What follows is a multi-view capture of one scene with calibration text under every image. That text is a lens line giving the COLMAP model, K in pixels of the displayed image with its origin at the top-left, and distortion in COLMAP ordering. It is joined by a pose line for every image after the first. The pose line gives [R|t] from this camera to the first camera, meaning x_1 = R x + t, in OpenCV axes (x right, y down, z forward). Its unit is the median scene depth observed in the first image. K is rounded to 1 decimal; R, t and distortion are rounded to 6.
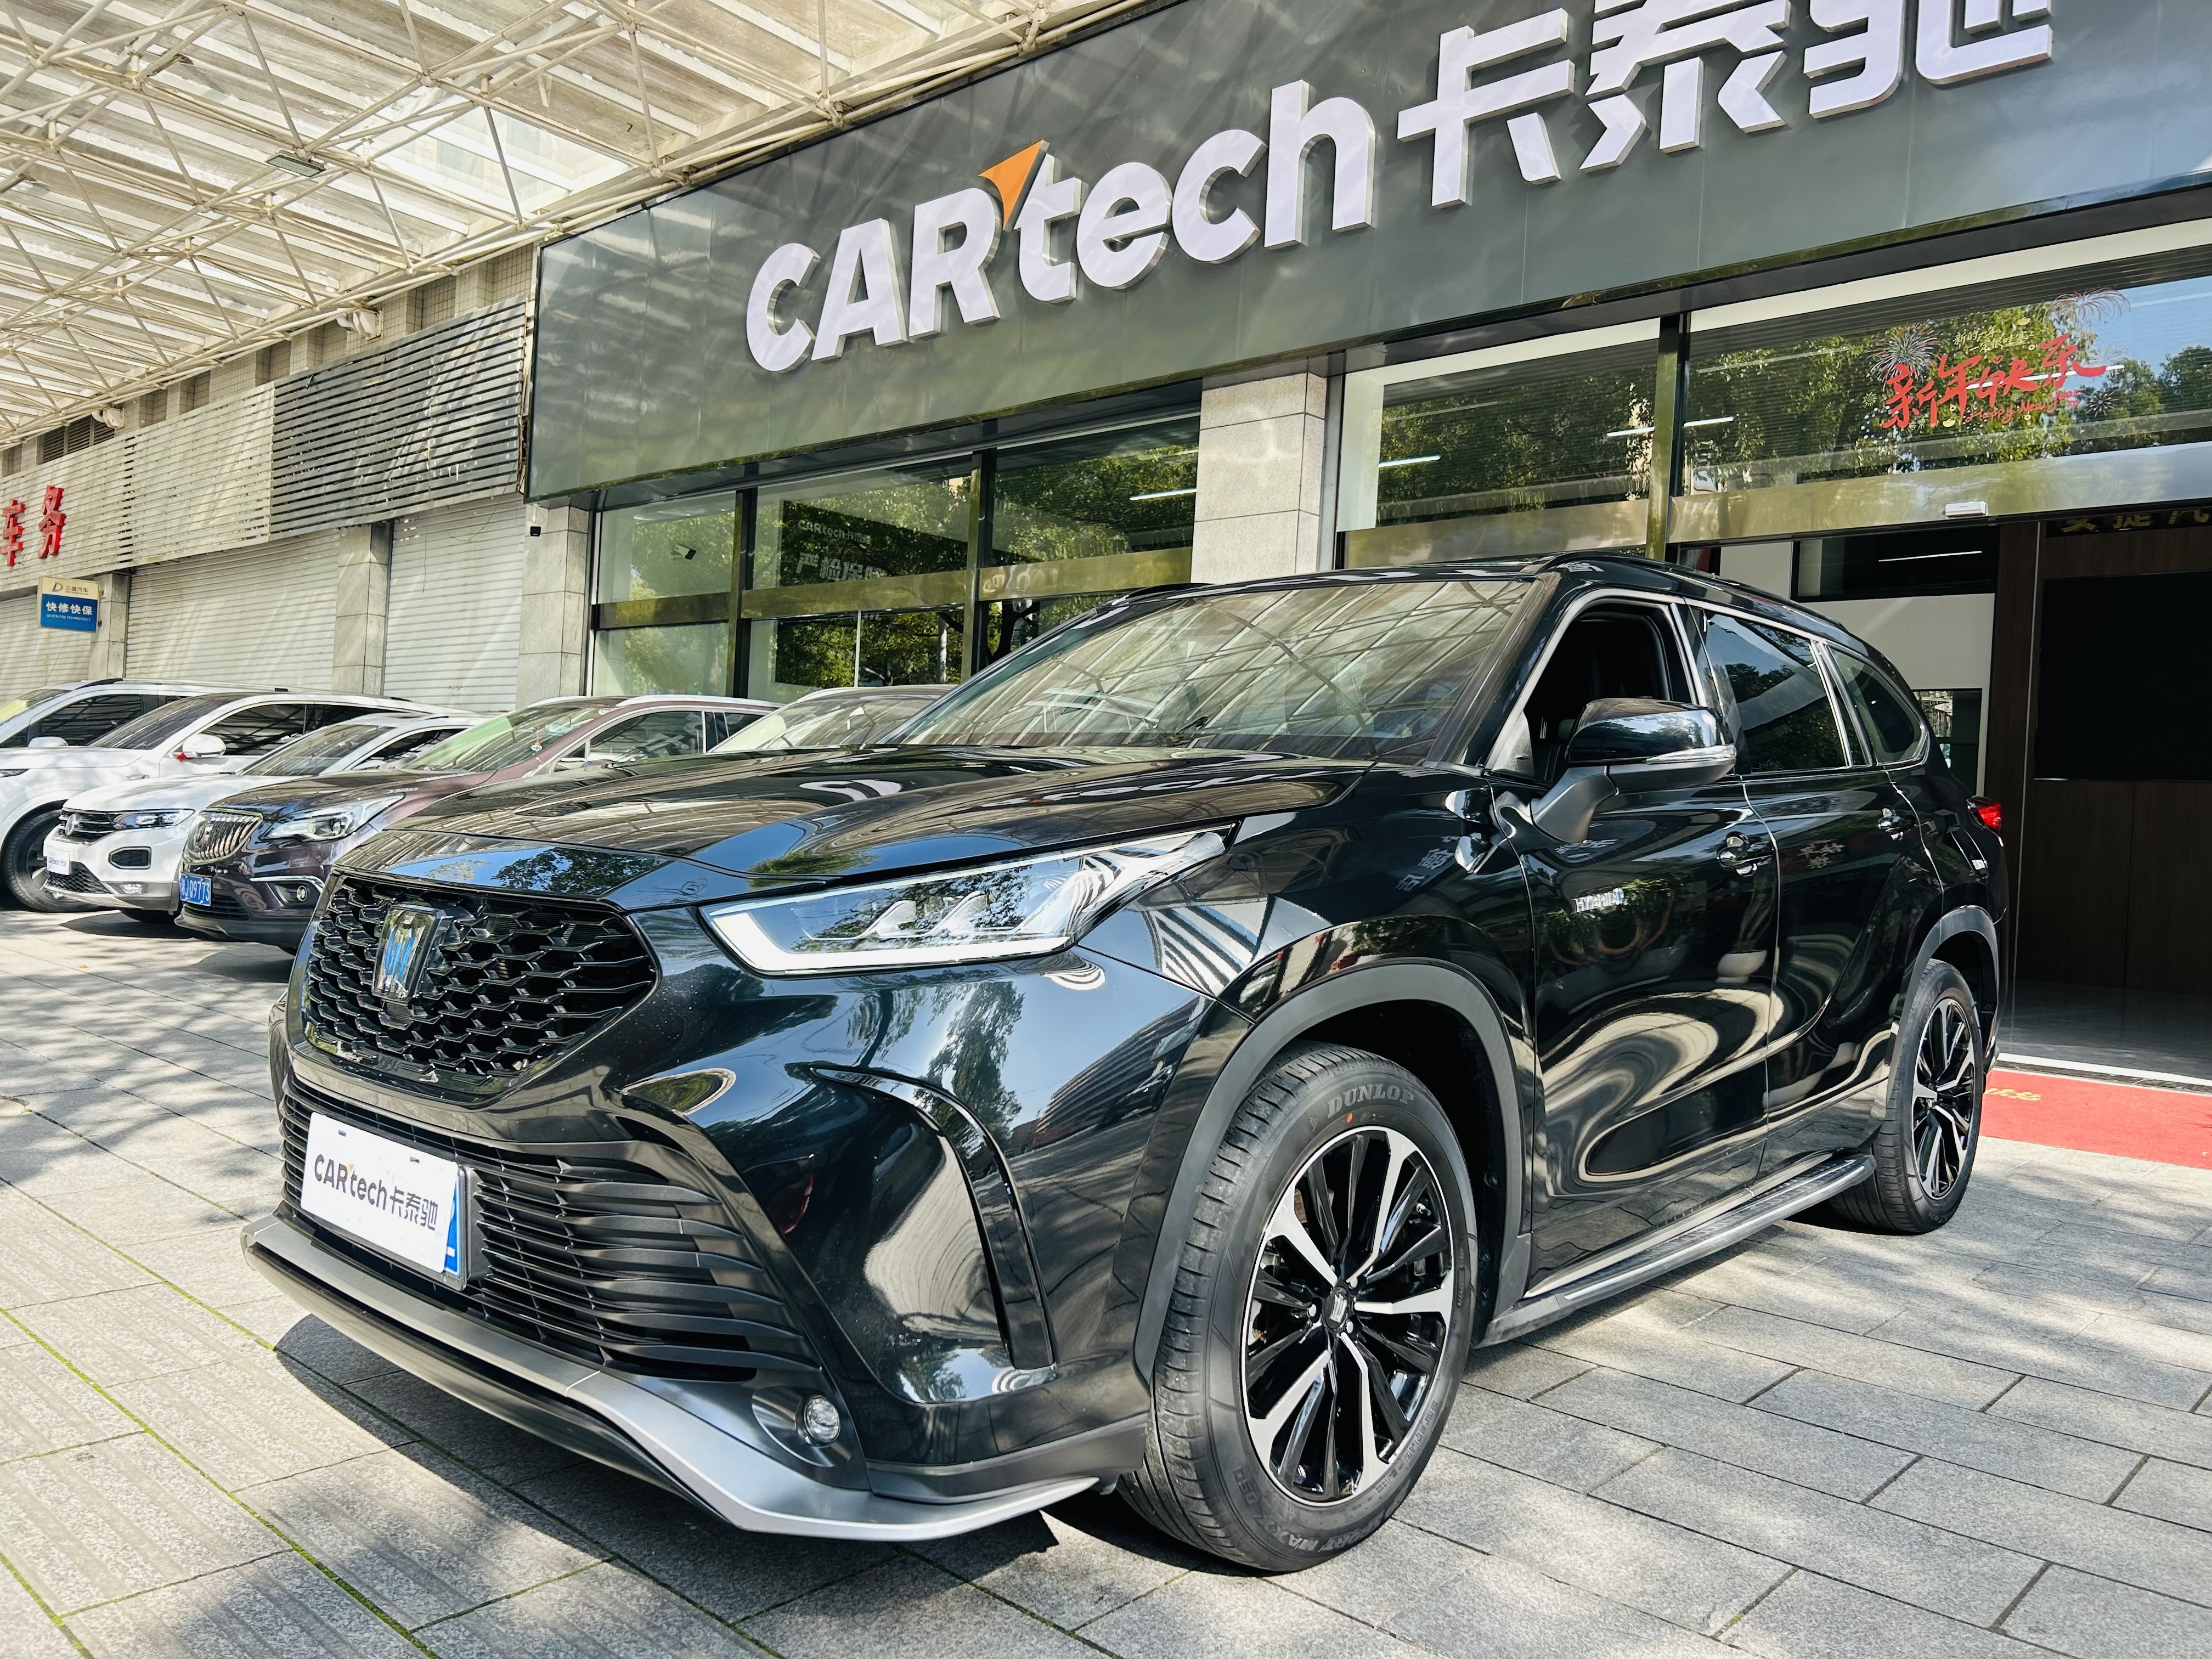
lens RADIAL K [[1663.2, 0, 1112.4], [0, 1663.2, 845.6], [0, 0, 1]] dist [0.035303, -0.040798]
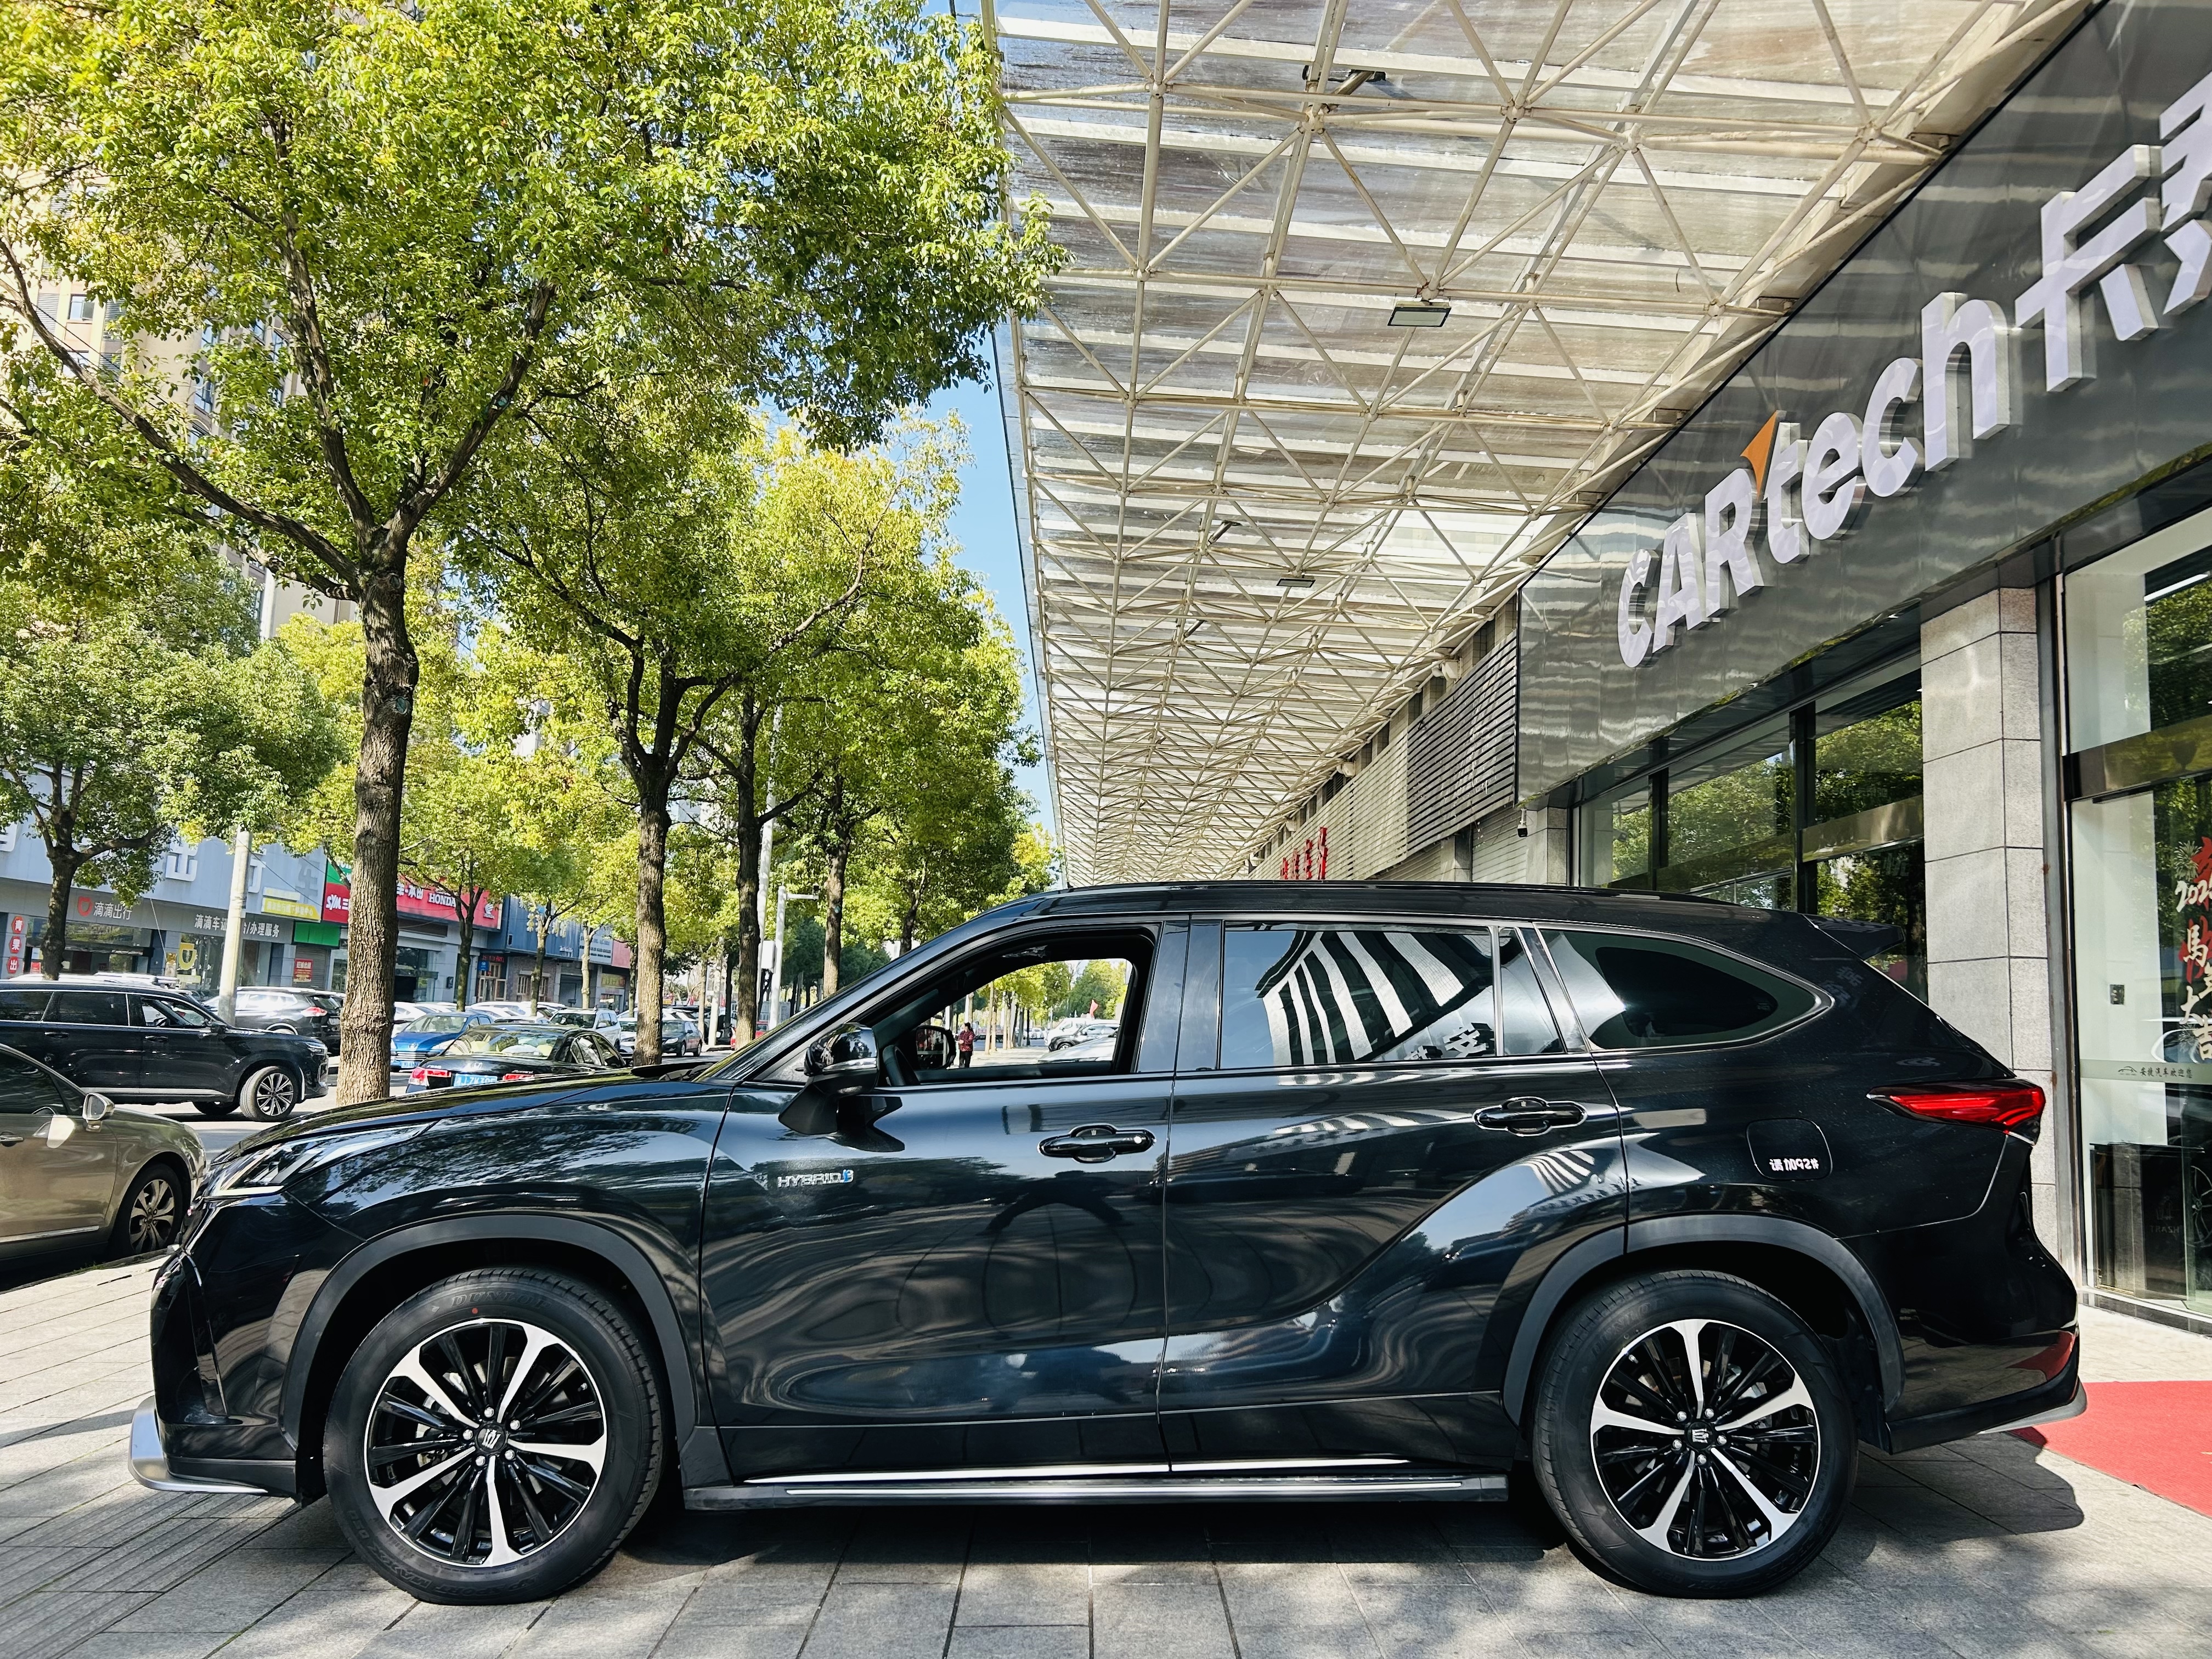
lens RADIAL K [[1663.2, 0, 1124.5], [0, 1663.2, 839.9], [0, 0, 1]] dist [0.035303, -0.040798]
pose [[0.702194, -0.110181, -0.703408, 0.459984], [-0.004704, 0.987214, -0.159332, -0.007658], [0.711970, 0.115191, 0.692697, 0.073463]]
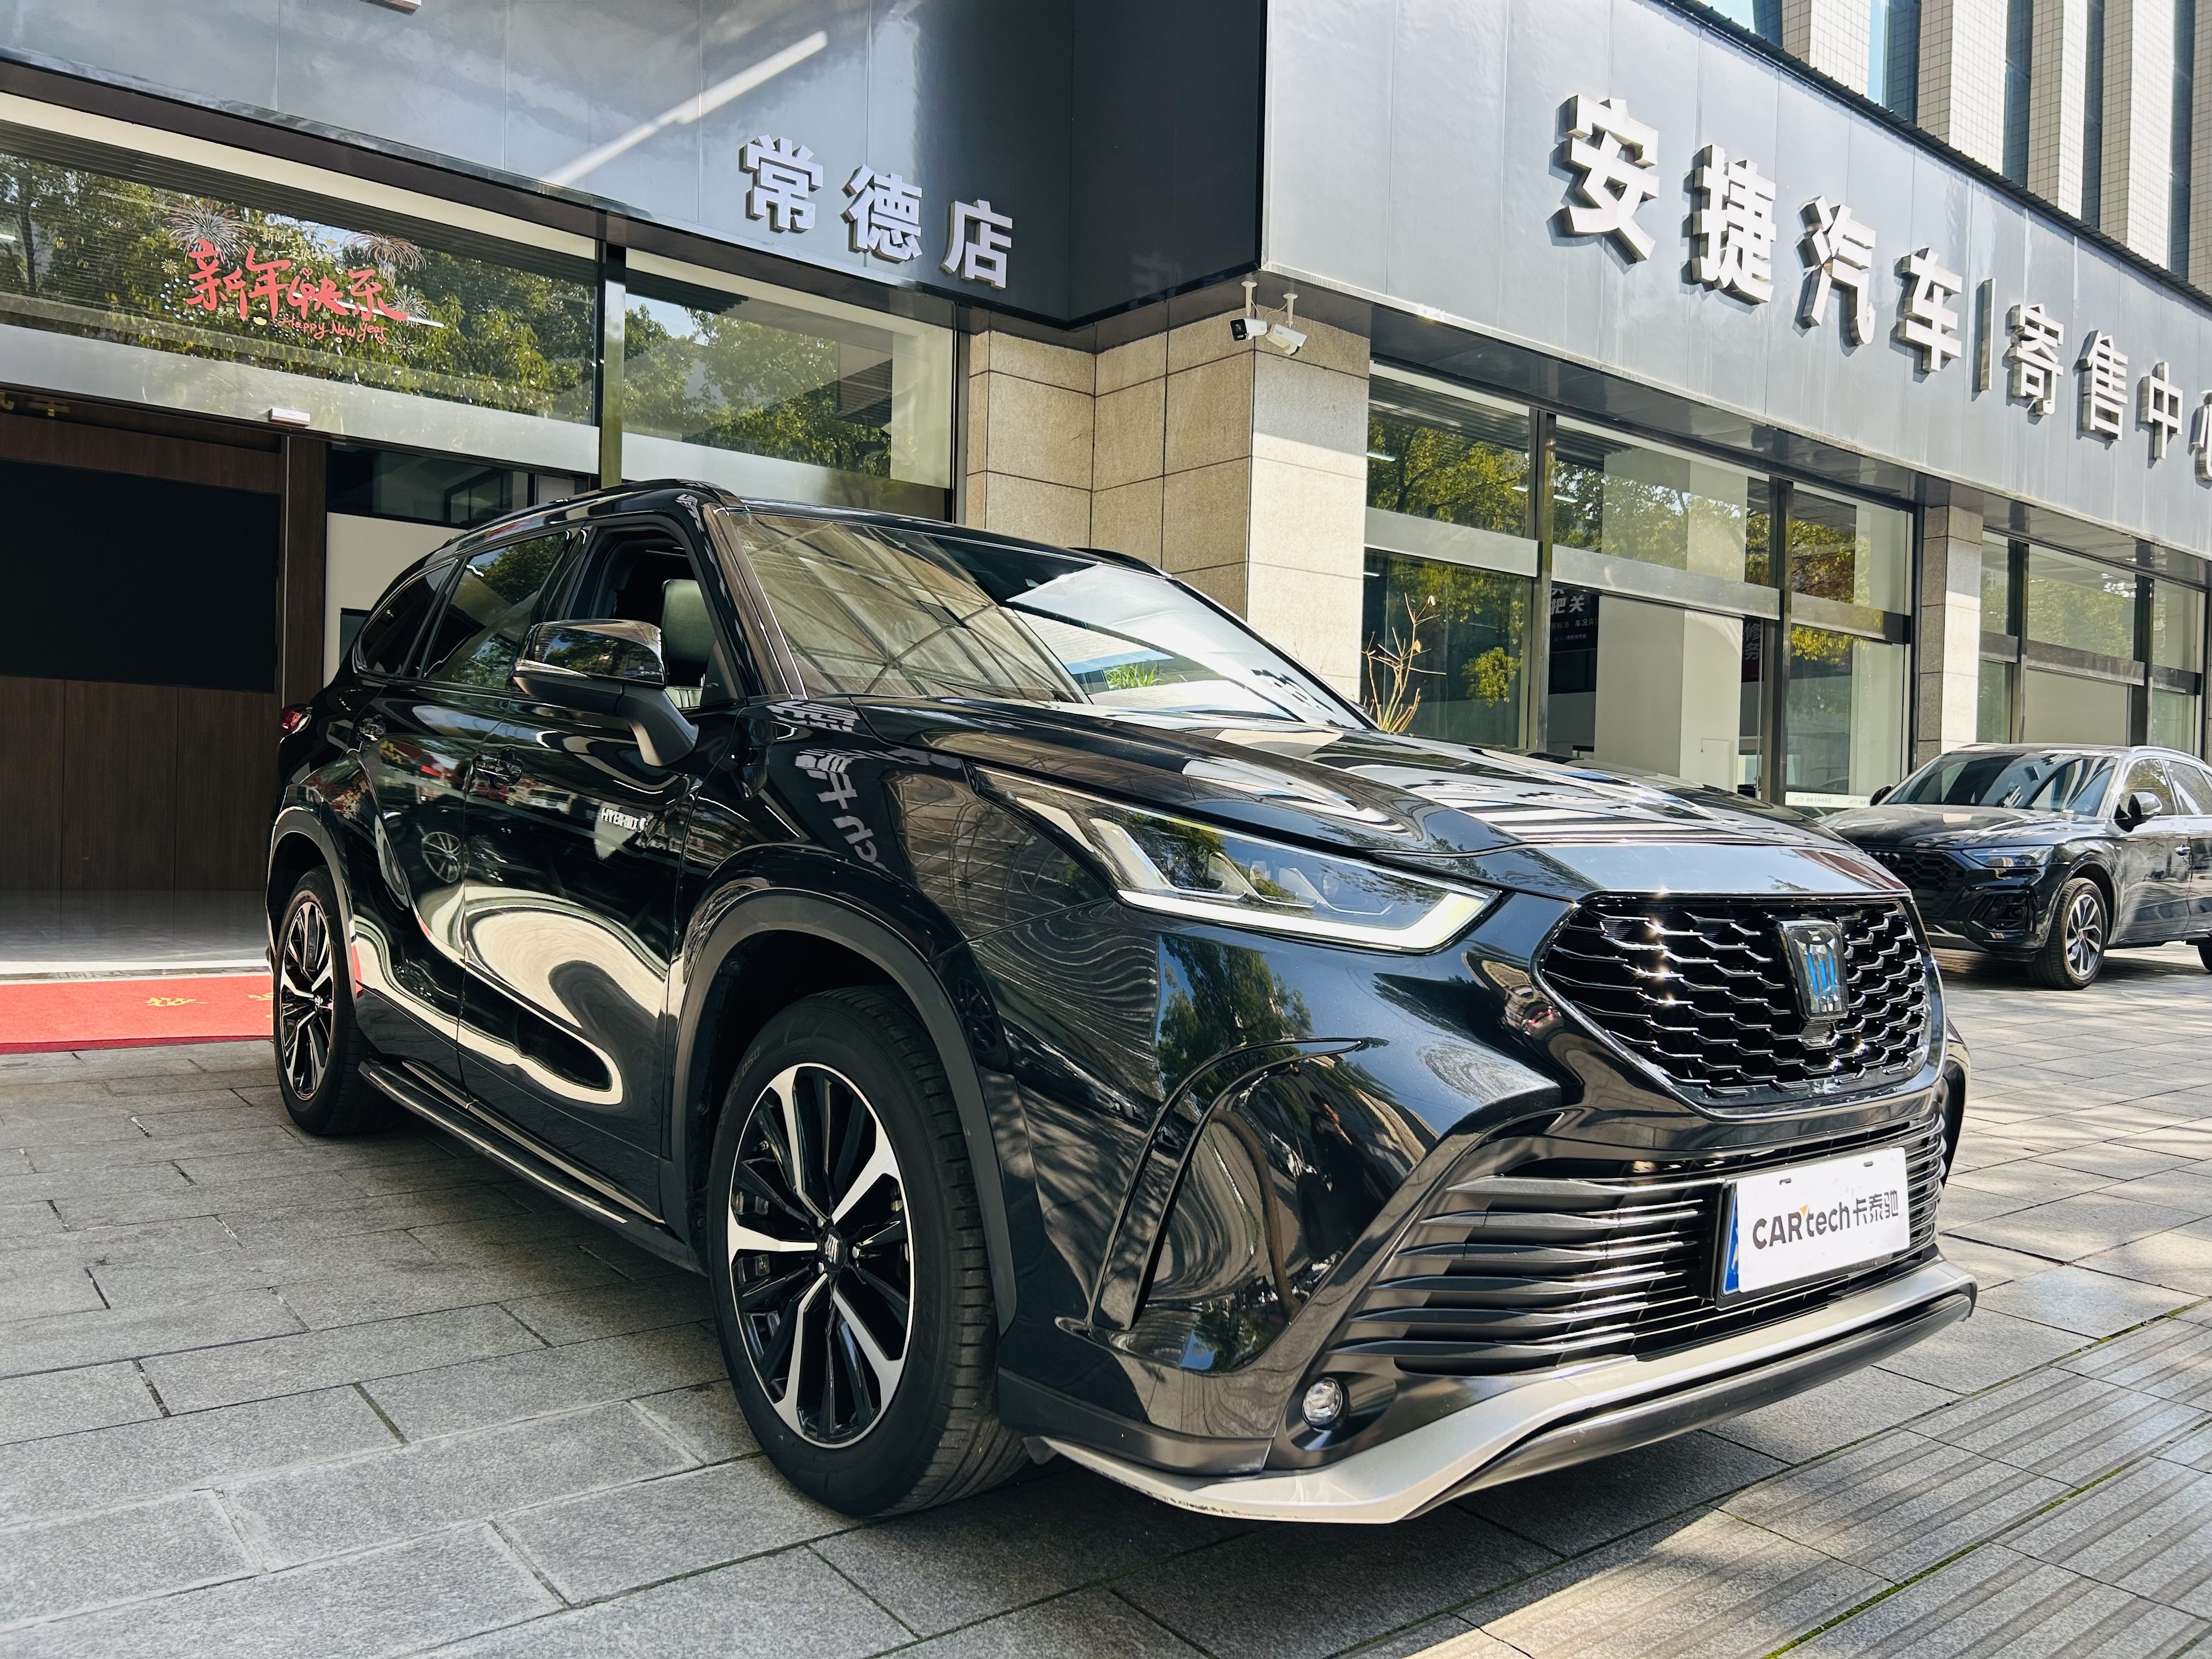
lens RADIAL K [[1663.2, 0, 1116.7], [0, 1663.2, 846.5], [0, 0, 1]] dist [0.035303, -0.040798]
pose [[0.158429, -0.061926, 0.985426, -0.350644], [-0.012978, 0.997815, 0.064790, -0.015187], [-0.987285, -0.023053, 0.157279, 0.306653]]
